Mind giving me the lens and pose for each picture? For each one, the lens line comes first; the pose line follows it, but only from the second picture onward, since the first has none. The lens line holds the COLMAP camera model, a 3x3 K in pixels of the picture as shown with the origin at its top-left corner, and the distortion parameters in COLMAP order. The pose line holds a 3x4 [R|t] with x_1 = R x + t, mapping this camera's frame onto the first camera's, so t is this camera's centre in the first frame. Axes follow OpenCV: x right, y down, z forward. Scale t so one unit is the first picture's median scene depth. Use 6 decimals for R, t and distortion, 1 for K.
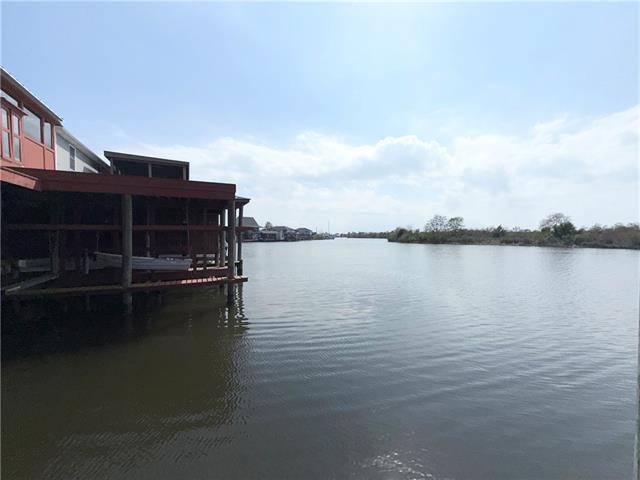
lens RADIAL K [[262.6, 0, 320.0], [0, 262.6, 240.0], [0, 0, 1]] dist [0.002610, 0.000298]
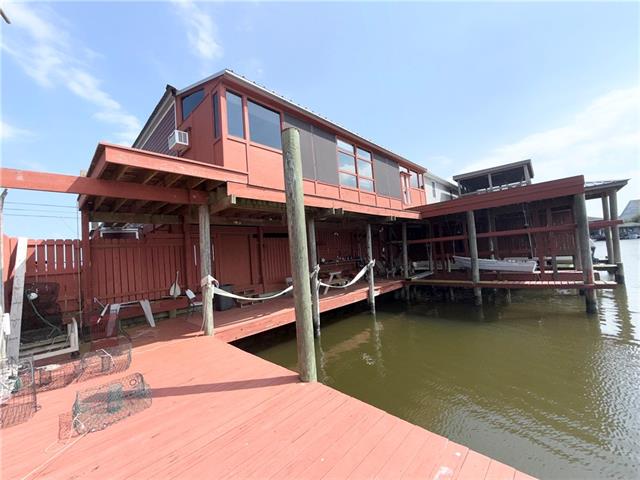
lens RADIAL K [[262.6, 0, 320.0], [0, 262.6, 240.0], [0, 0, 1]] dist [0.002610, 0.000298]
pose [[0.380521, -0.075565, -0.921680, 0.136040], [0.060537, 0.996554, -0.056711, -0.001186], [0.922789, -0.034216, 0.383784, -0.147780]]
